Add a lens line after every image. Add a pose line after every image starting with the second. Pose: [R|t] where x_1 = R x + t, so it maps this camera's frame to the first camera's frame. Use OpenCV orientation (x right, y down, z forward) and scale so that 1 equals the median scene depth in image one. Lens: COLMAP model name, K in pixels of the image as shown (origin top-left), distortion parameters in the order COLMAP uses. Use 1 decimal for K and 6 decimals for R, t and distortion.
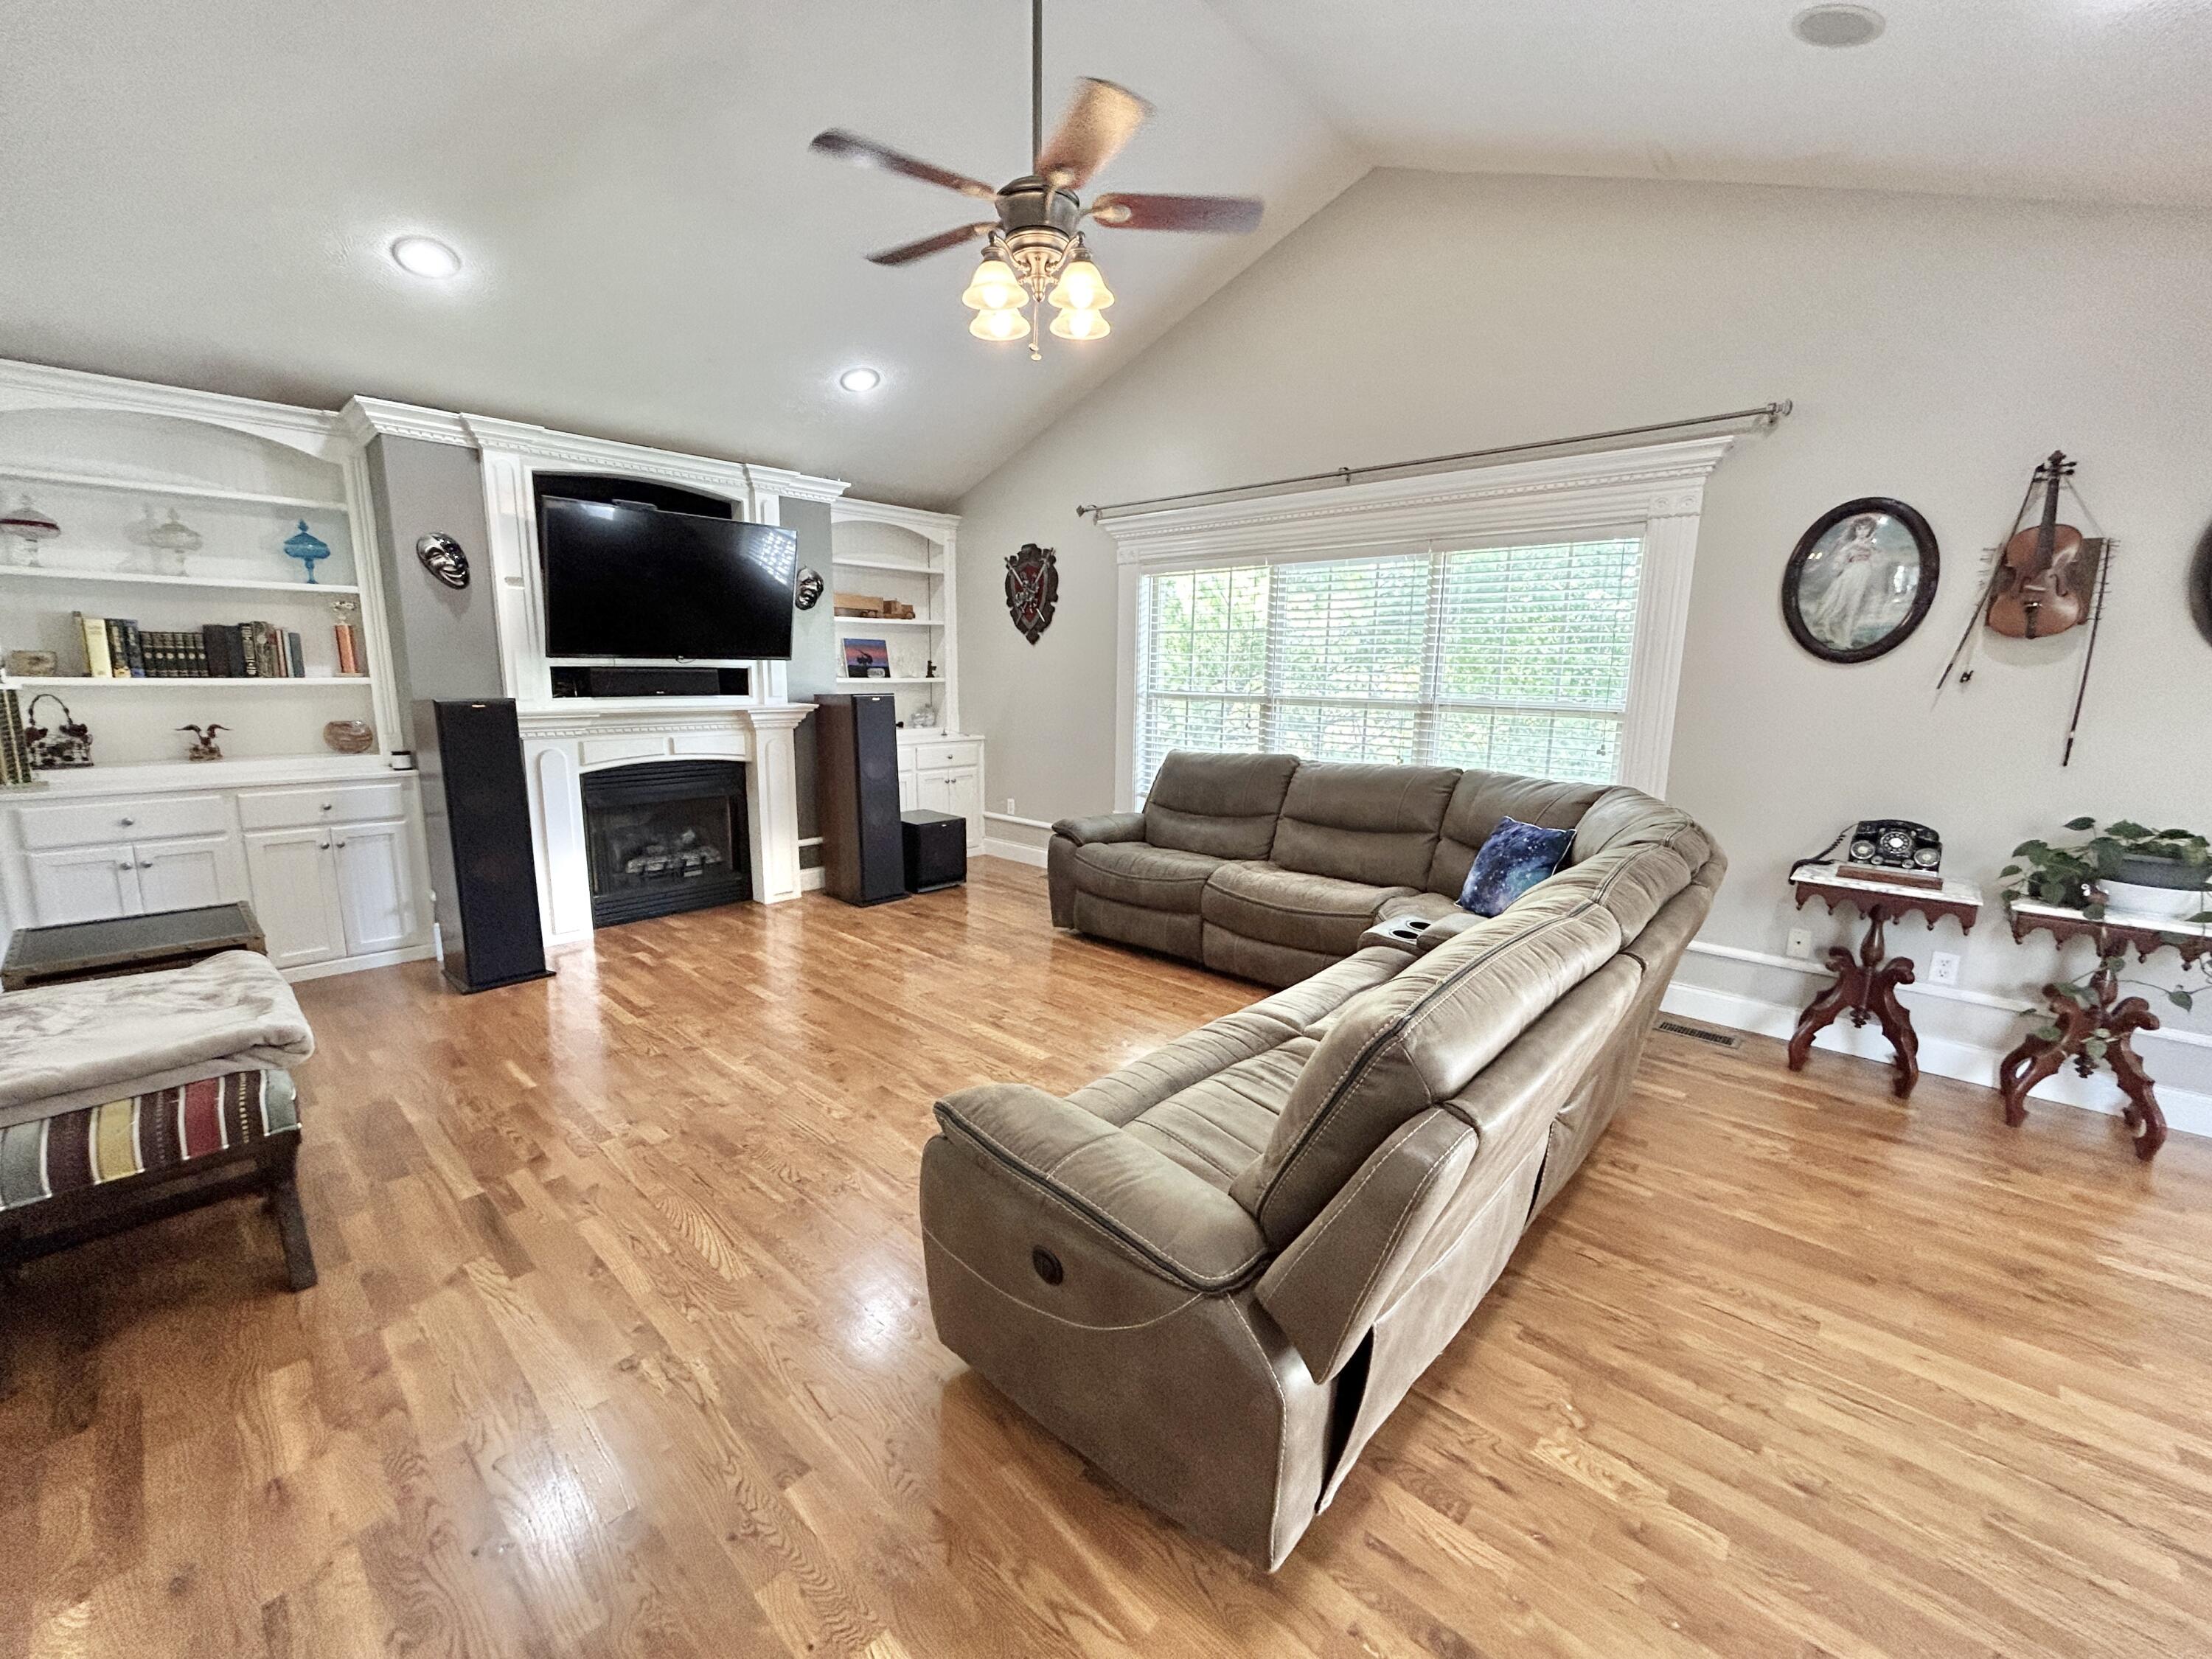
lens RADIAL K [[892.0, 0, 1113.4], [0, 892.0, 826.7], [0, 0, 1]] dist [0.000069, -0.001042]
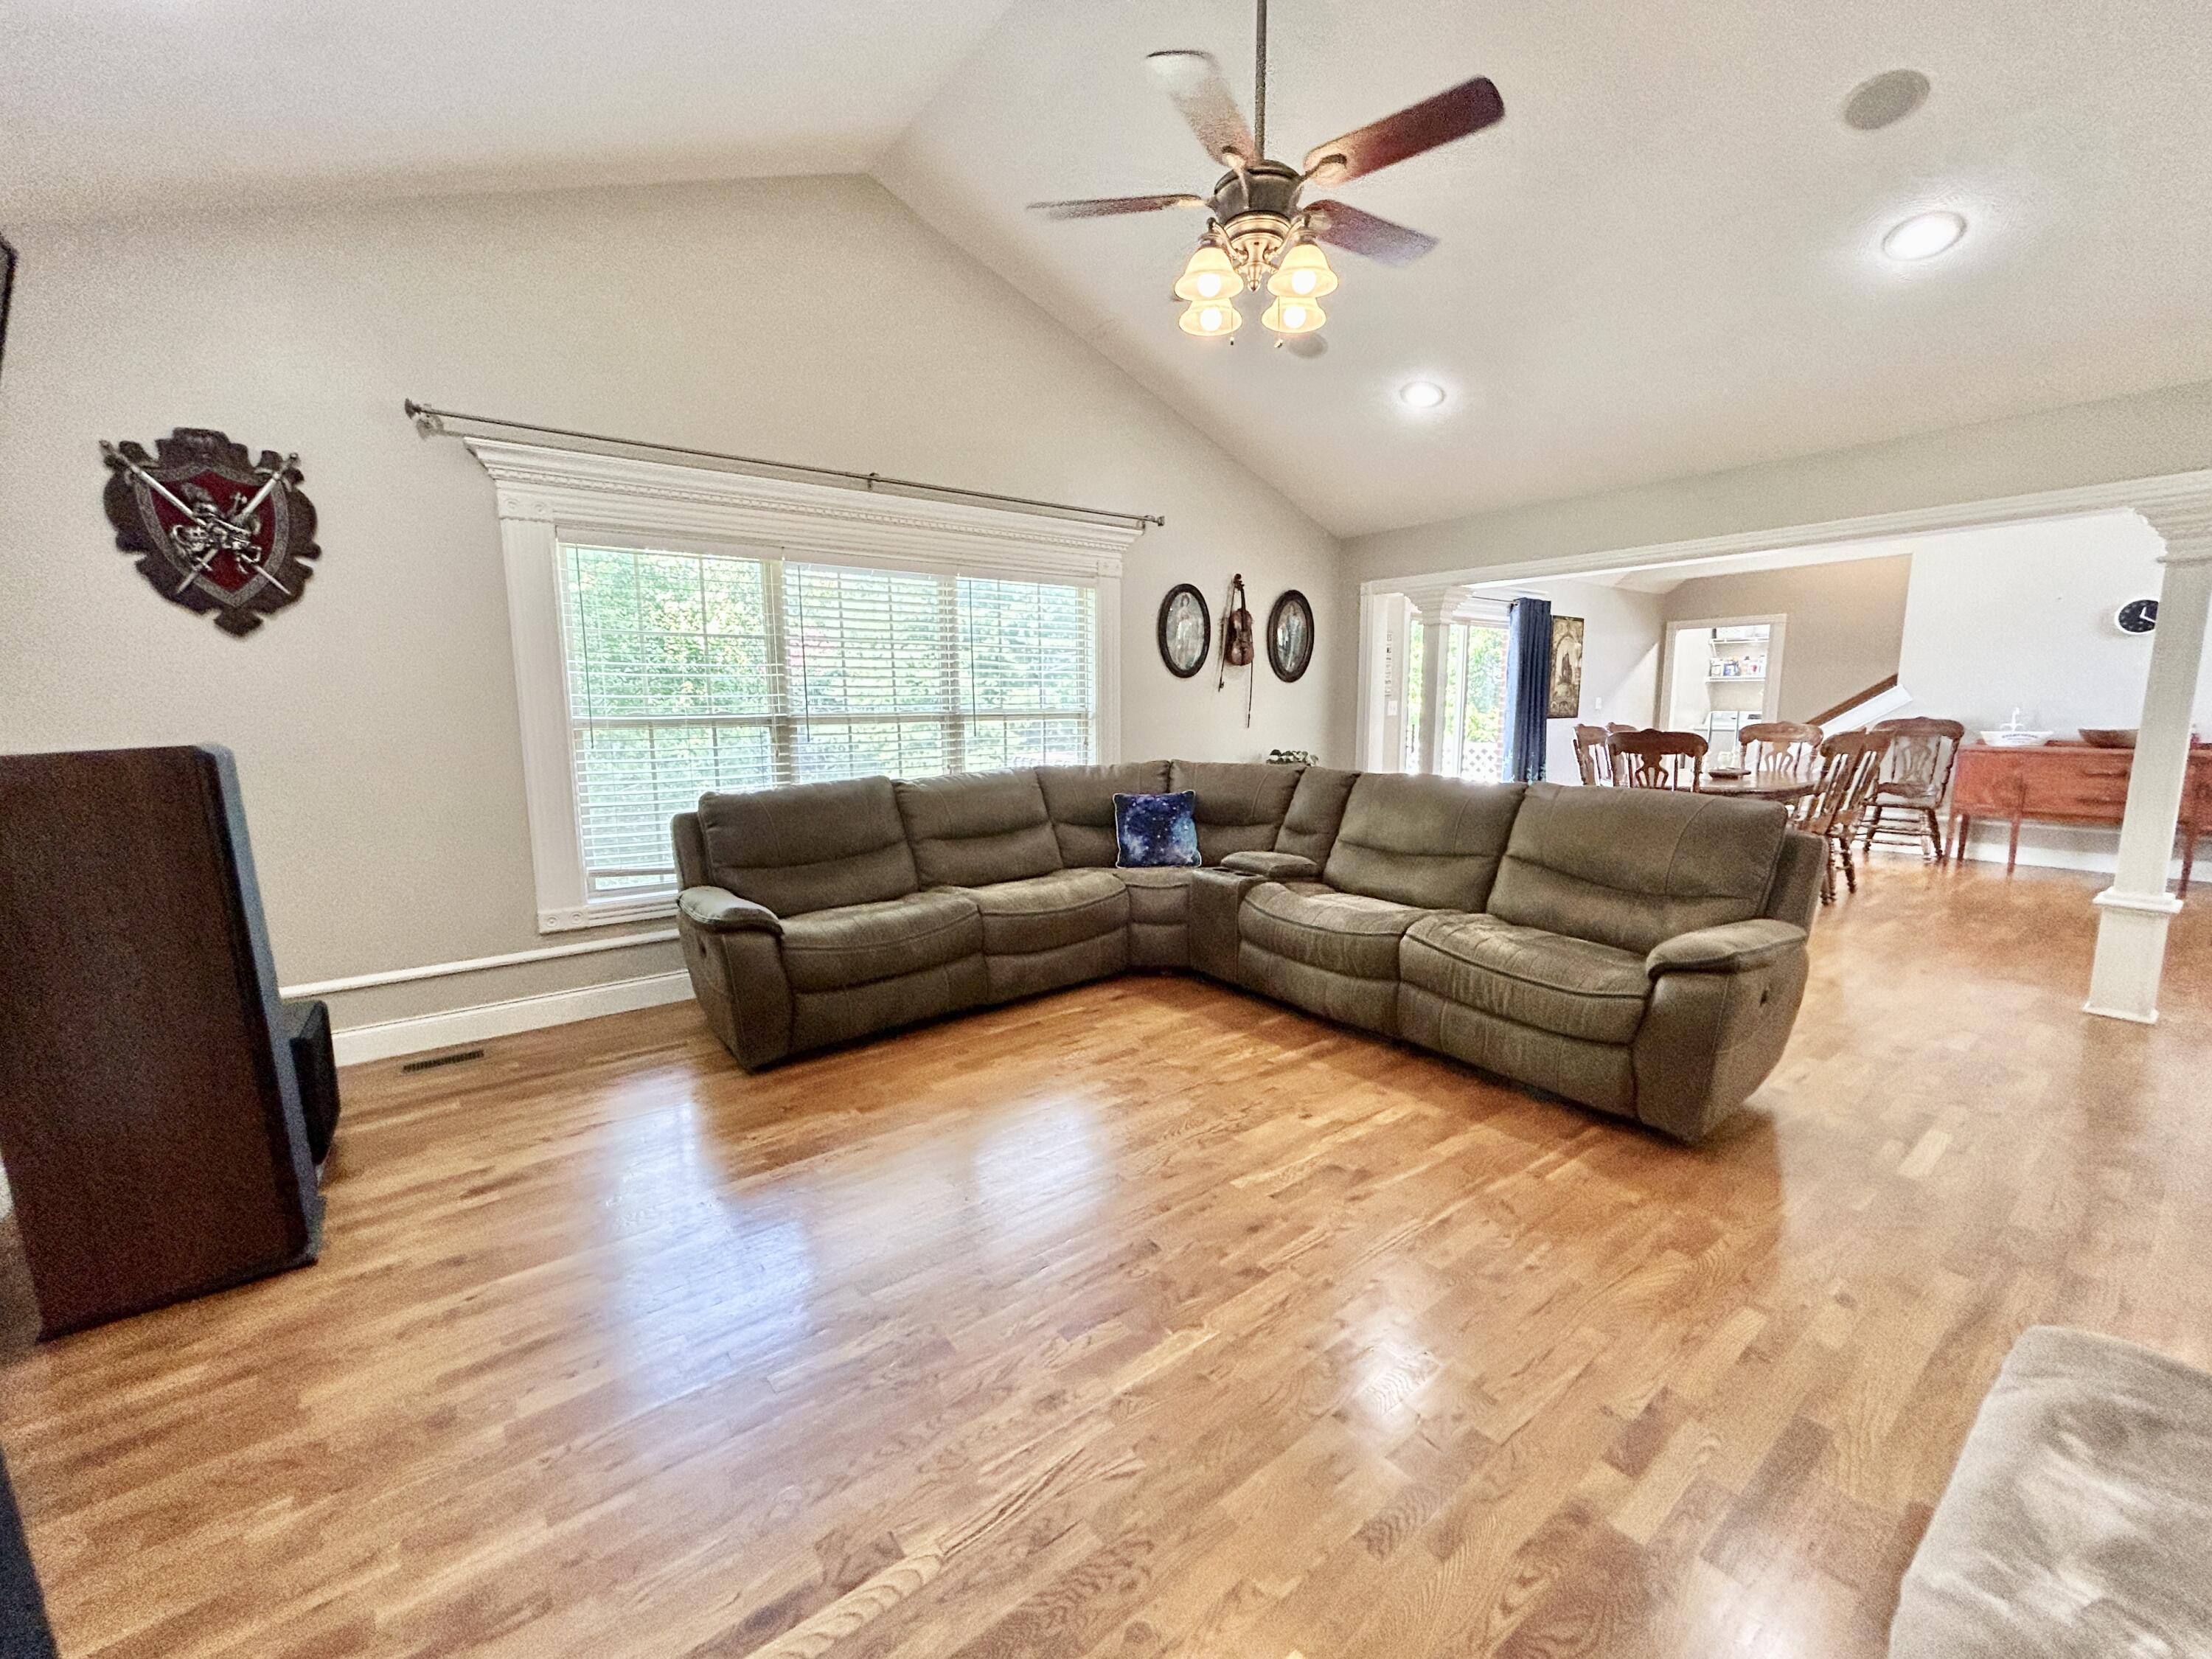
lens RADIAL K [[892.0, 0, 1101.3], [0, 892.0, 824.1], [0, 0, 1]] dist [0.000069, -0.001042]
pose [[0.181189, -0.161253, 0.970138, -0.623986], [0.173225, 0.976275, 0.129921, -0.106186], [-0.968072, 0.144512, 0.204824, 0.564909]]
